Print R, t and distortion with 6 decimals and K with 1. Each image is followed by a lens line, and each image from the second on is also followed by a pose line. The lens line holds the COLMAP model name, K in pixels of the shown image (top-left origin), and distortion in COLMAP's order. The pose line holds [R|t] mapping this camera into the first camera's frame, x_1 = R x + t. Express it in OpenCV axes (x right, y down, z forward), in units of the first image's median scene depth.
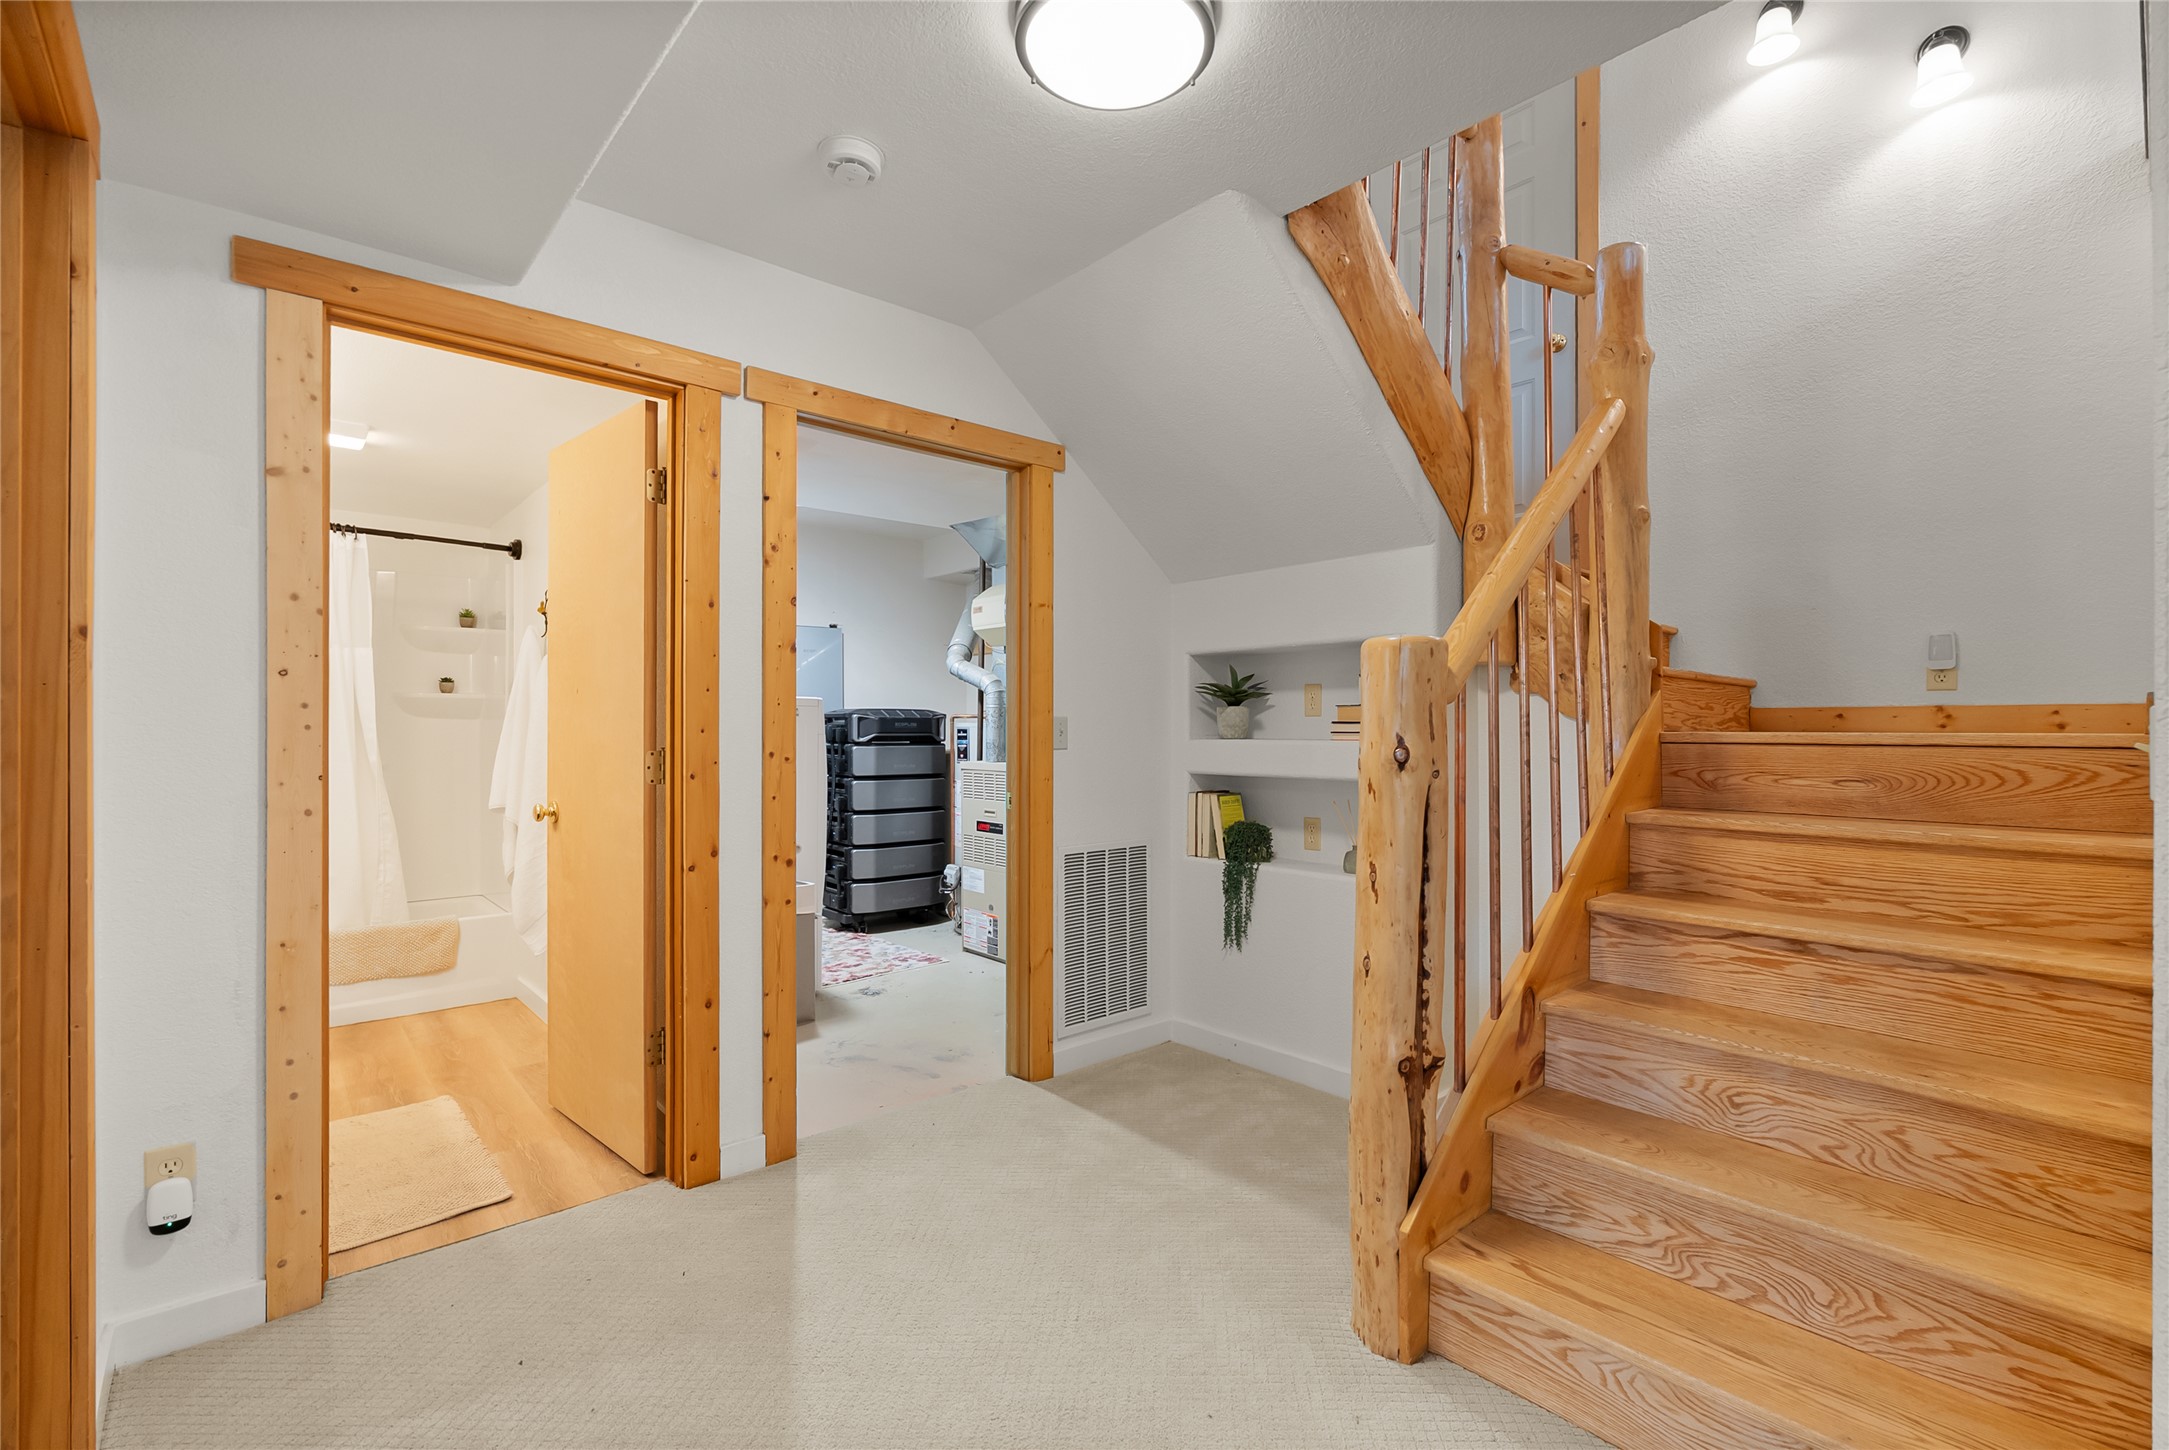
lens RADIAL K [[948.0, 0, 1087.6], [0, 948.0, 717.4], [0, 0, 1]] dist [-0.006419, 0.000571]
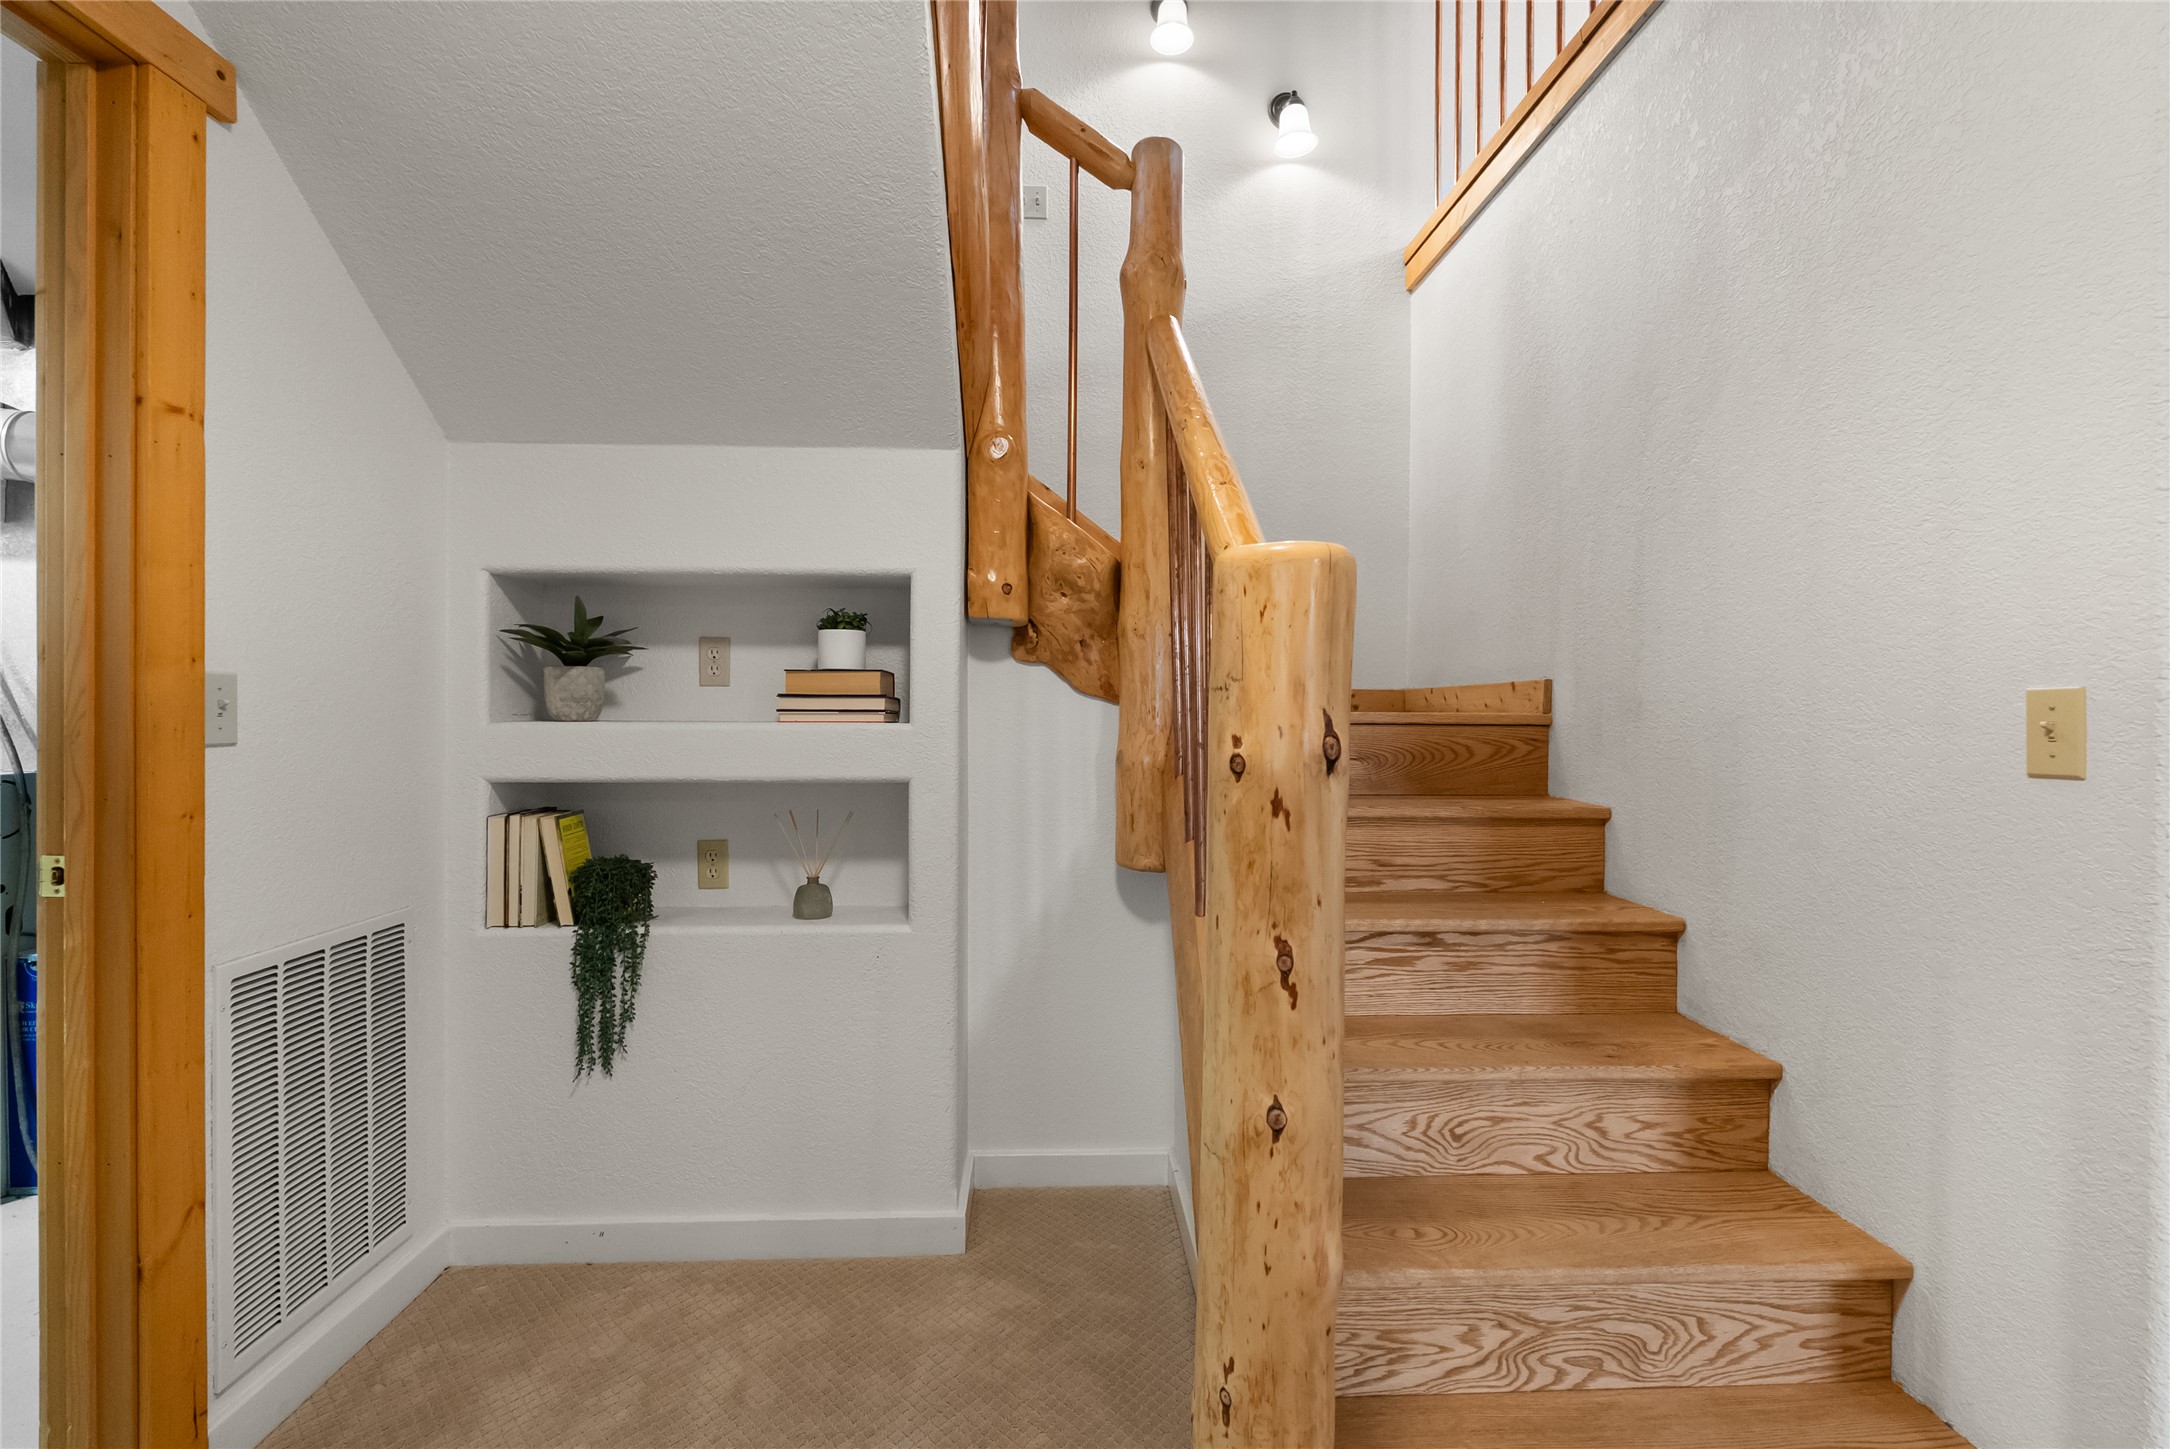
lens RADIAL K [[948.4, 0, 1088.1], [0, 948.4, 716.9], [0, 0, 1]] dist [-0.006419, 0.000571]
pose [[0.630094, -0.001367, 0.776518, -0.198128], [-0.013706, 0.999823, 0.012882, 0.014472], [-0.776398, -0.018760, 0.629964, 0.686868]]
